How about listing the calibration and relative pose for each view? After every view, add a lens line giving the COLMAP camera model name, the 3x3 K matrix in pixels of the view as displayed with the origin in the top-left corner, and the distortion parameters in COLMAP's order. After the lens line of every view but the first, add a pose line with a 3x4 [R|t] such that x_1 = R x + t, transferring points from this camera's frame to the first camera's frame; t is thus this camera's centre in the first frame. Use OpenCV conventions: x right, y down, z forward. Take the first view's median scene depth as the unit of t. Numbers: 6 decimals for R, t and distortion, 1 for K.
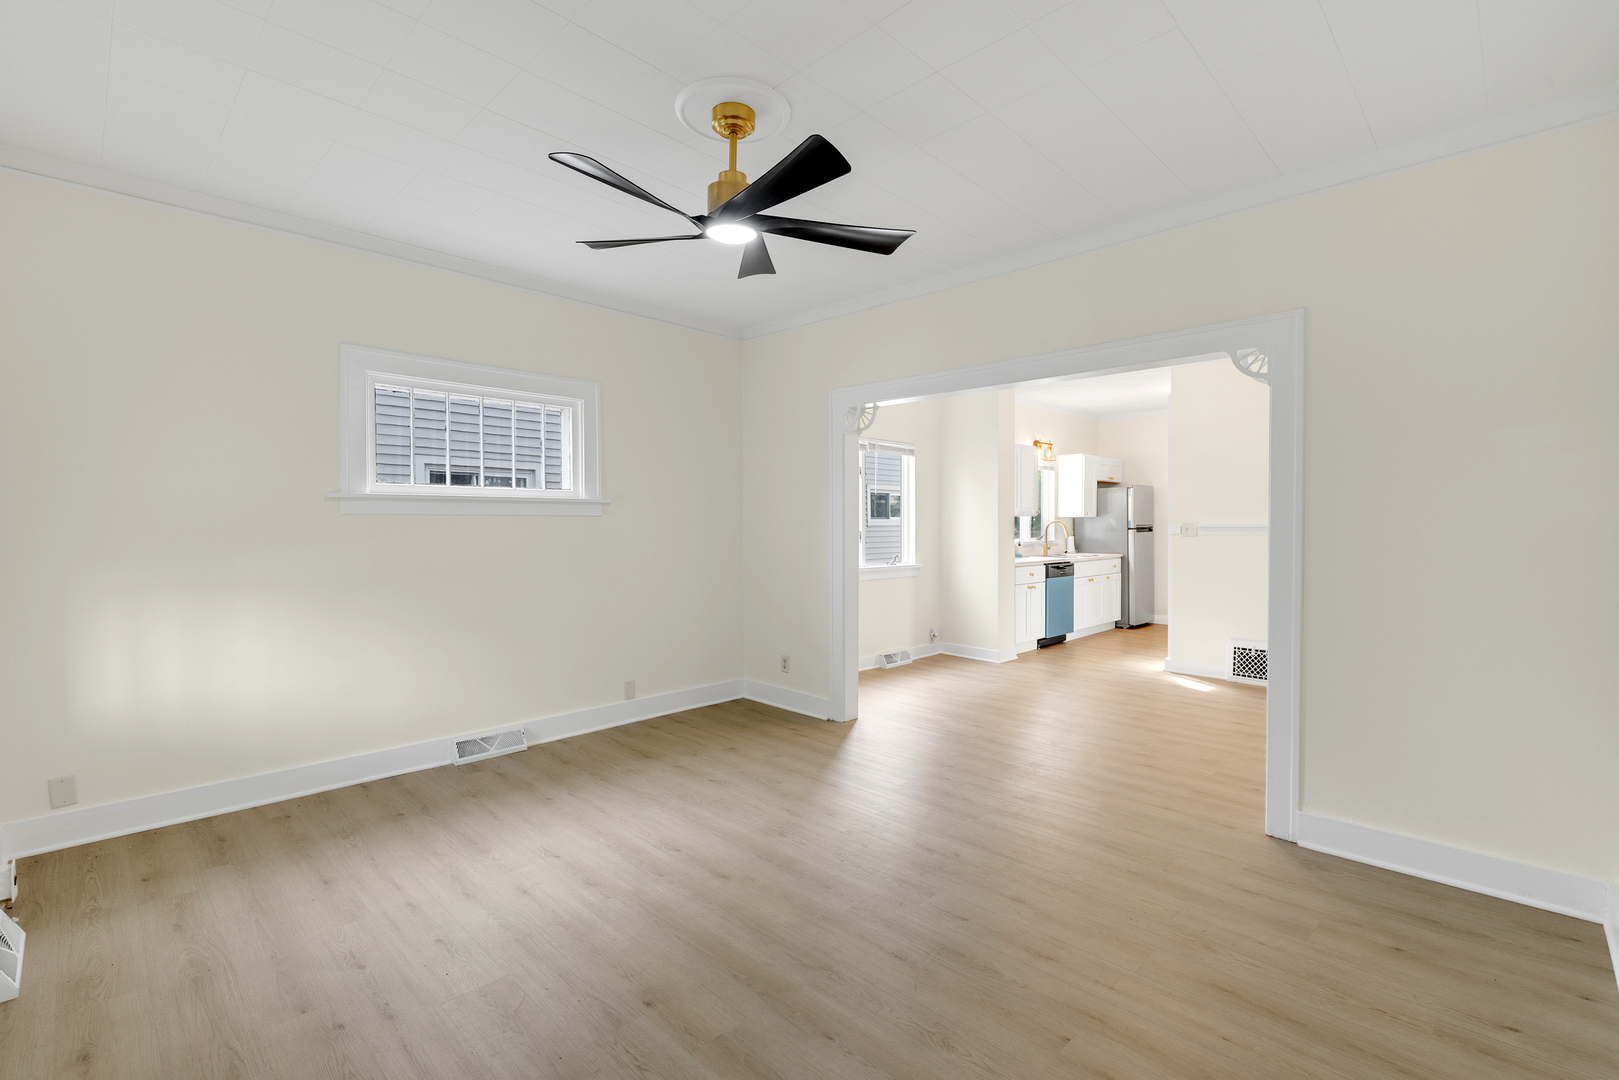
lens RADIAL K [[737.7, 0, 807.3], [0, 737.7, 527.5], [0, 0, 1]] dist [0.000213, -0.000983]
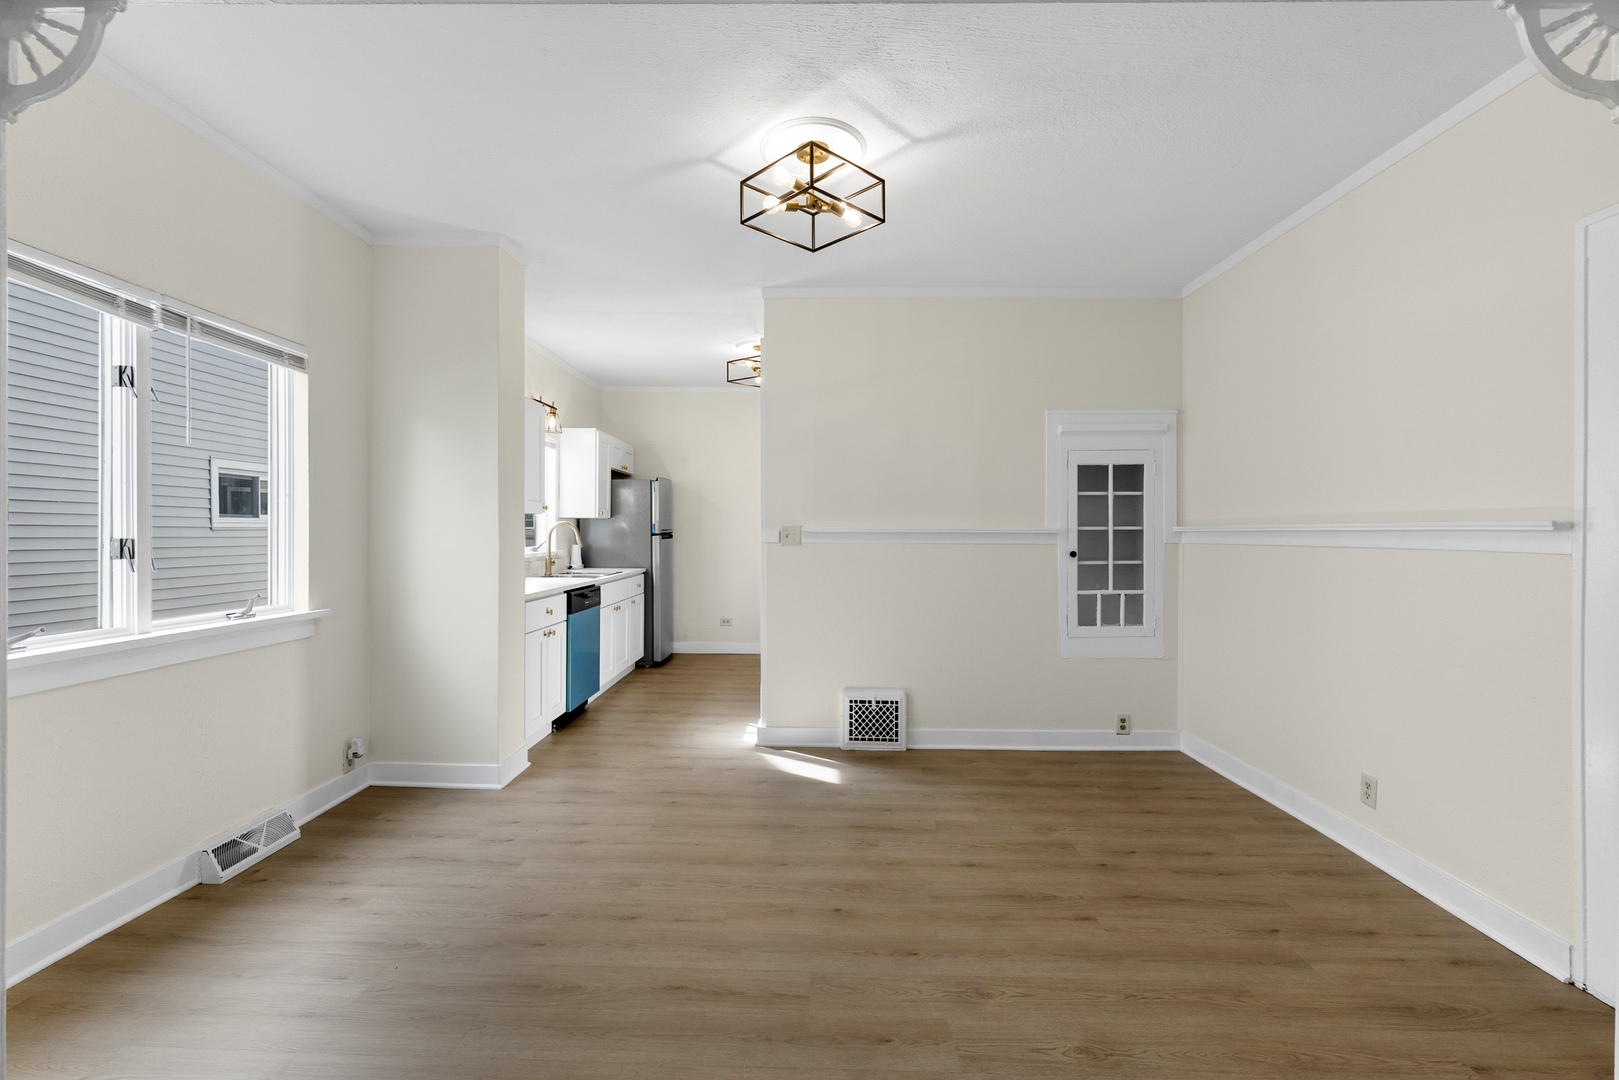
lens RADIAL K [[700.4, 0, 803.9], [0, 700.4, 536.2], [0, 0, 1]] dist [0.012703, -0.009460]
pose [[0.727437, 0.000078, 0.686174, 0.077047], [-0.002649, 0.999993, 0.002694, 0.001559], [-0.686169, -0.003777, 0.727432, 0.513975]]
